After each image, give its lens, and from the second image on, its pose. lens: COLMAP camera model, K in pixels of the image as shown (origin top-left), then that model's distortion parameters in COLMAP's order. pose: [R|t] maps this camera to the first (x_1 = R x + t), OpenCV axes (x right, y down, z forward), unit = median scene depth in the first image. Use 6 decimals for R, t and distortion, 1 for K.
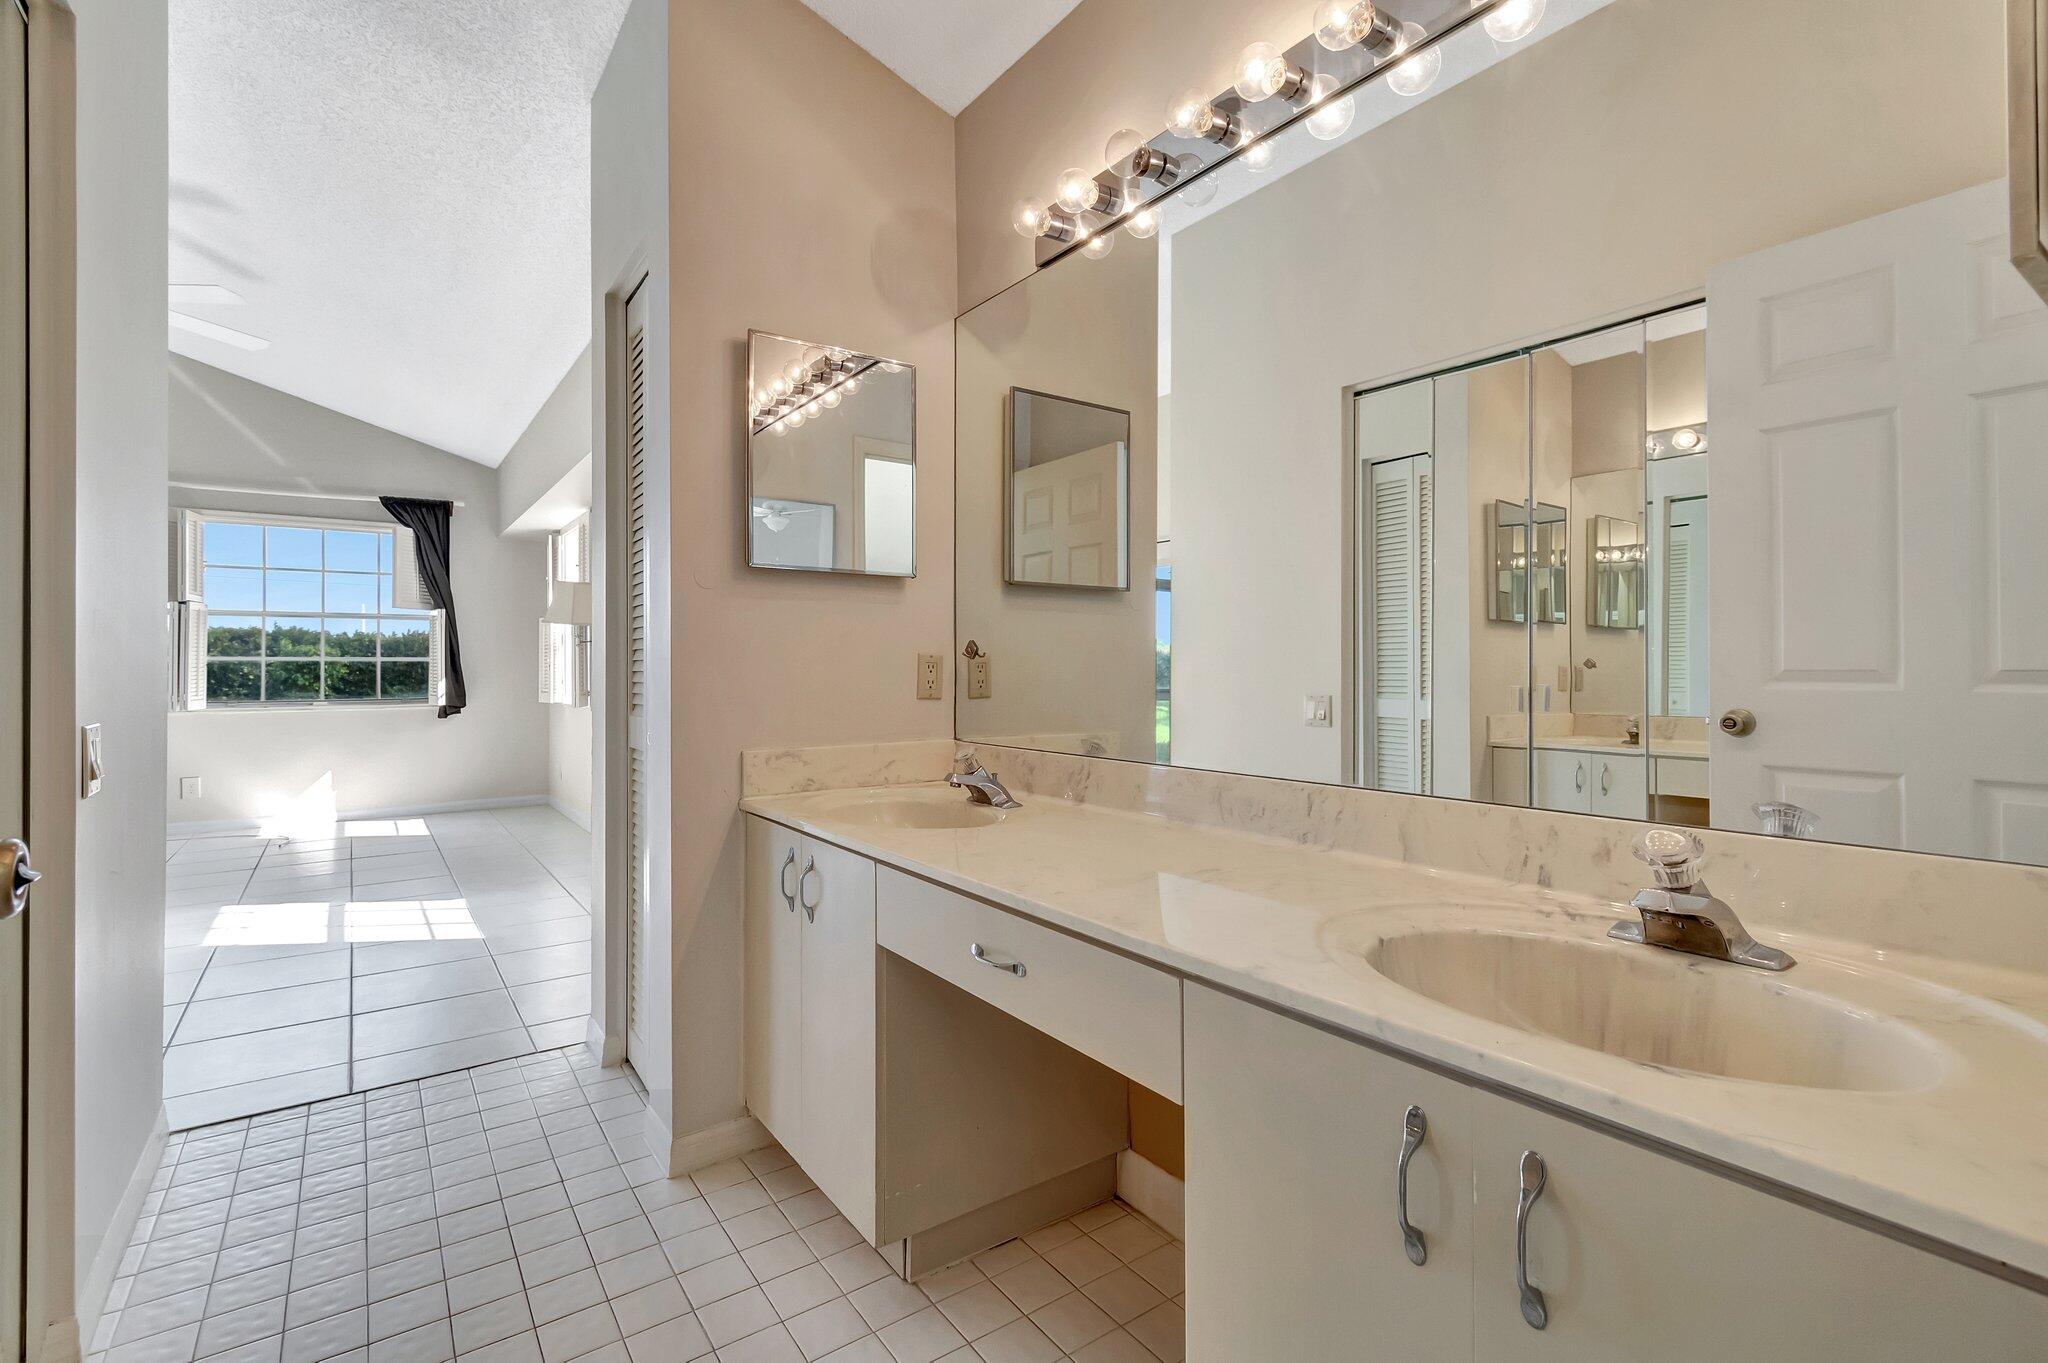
lens RADIAL K [[921.9, 0, 1021.9], [0, 921.9, 666.8], [0, 0, 1]] dist [0.001456, -0.001330]
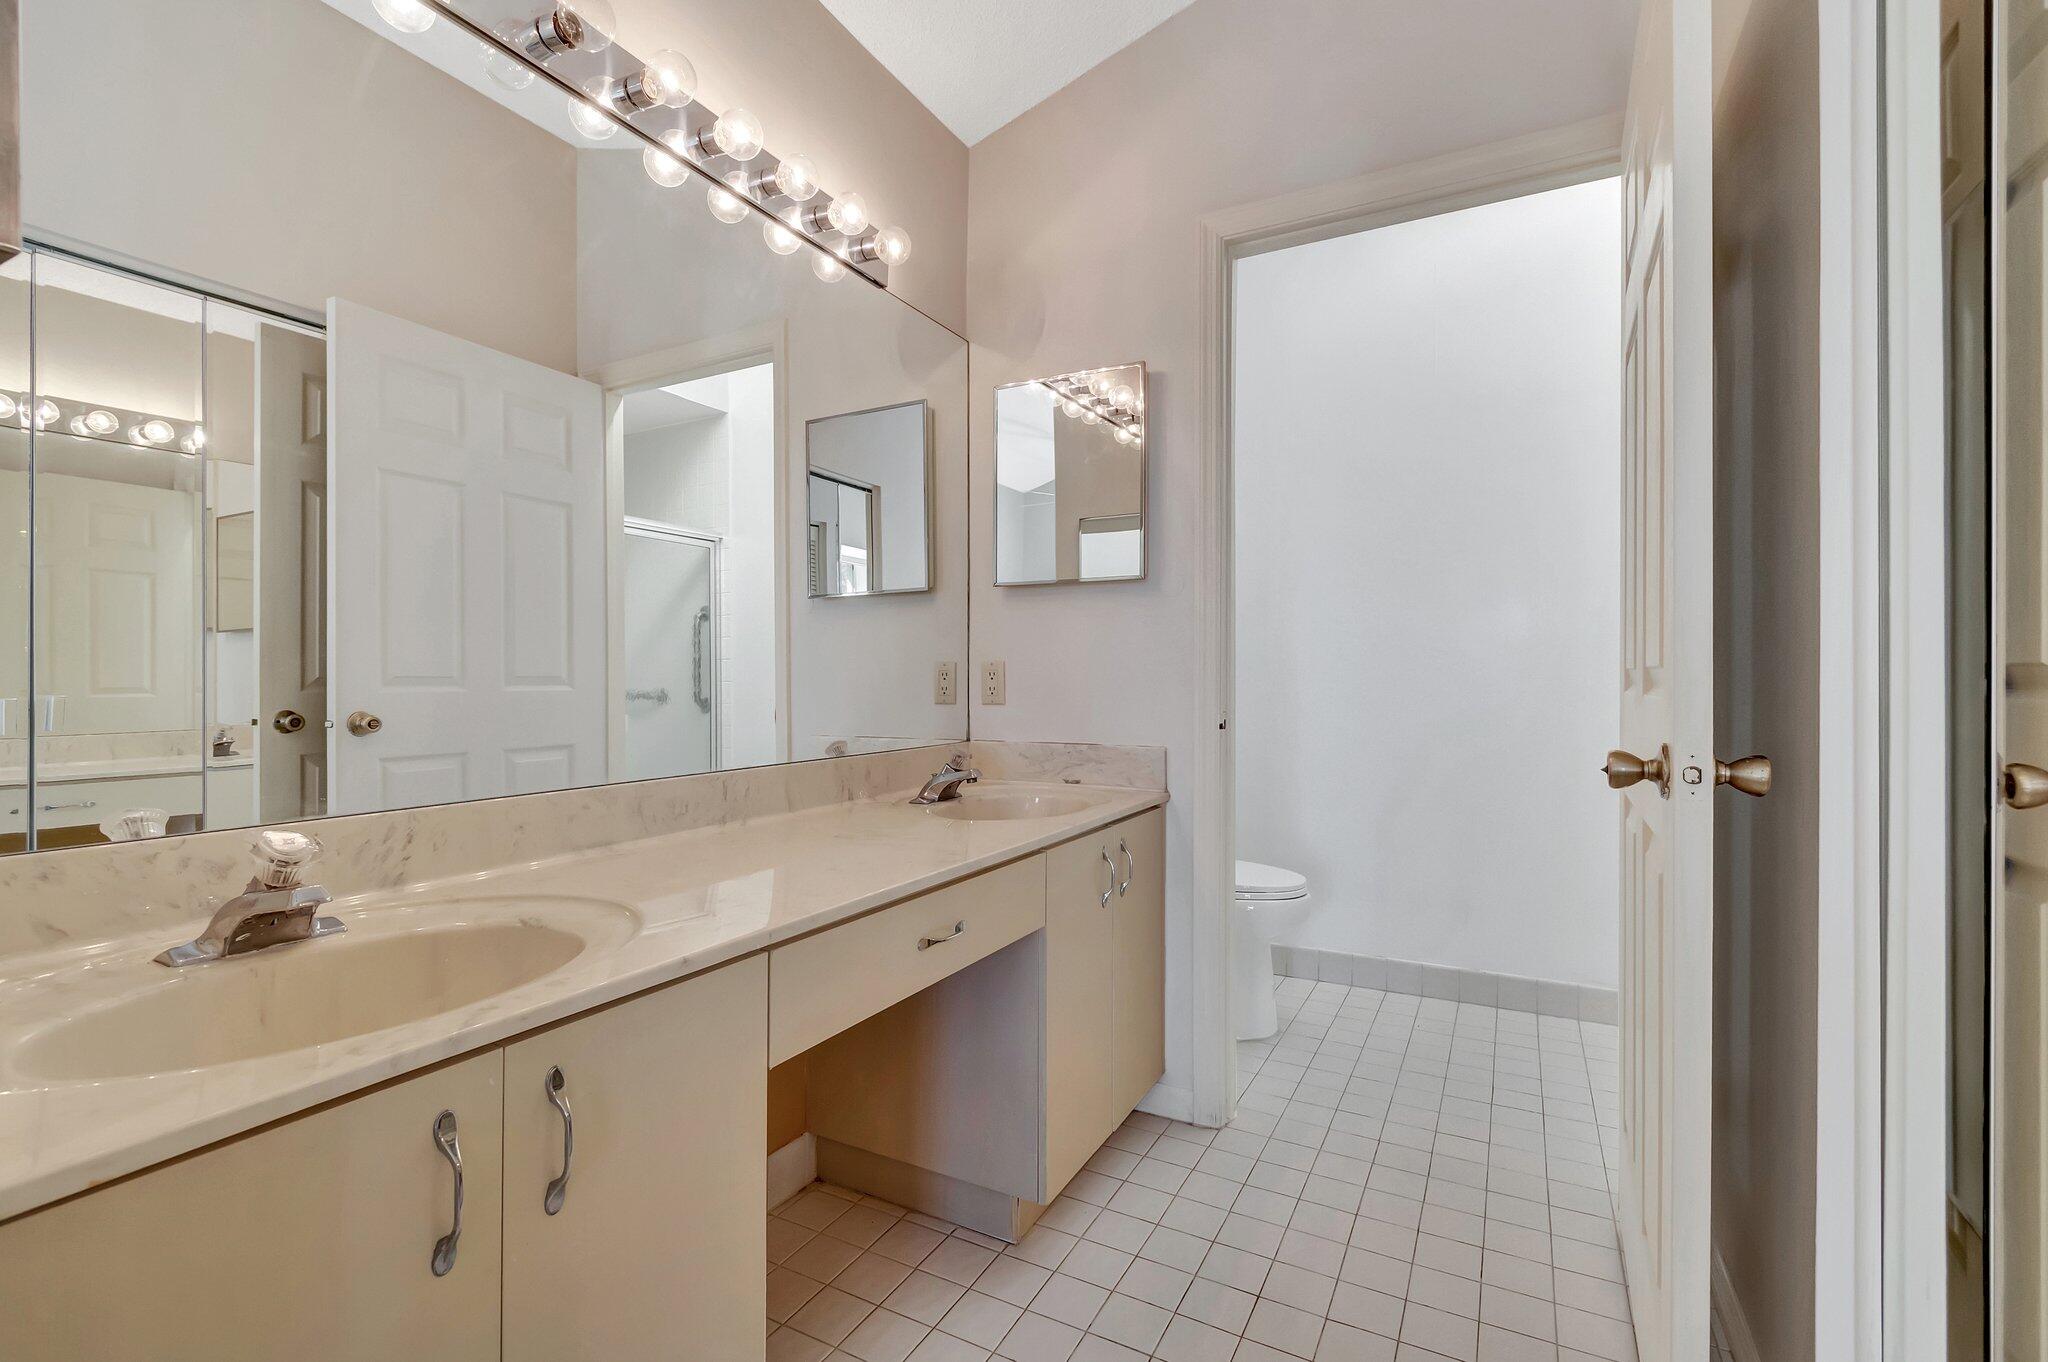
lens RADIAL K [[921.9, 0, 1016.1], [0, 921.9, 685.1], [0, 0, 1]] dist [0.001456, -0.001330]
pose [[-0.448622, -0.010068, 0.893665, -0.902721], [-0.011290, 0.999921, 0.005597, -0.000717], [-0.893650, -0.007578, -0.448700, 1.154212]]
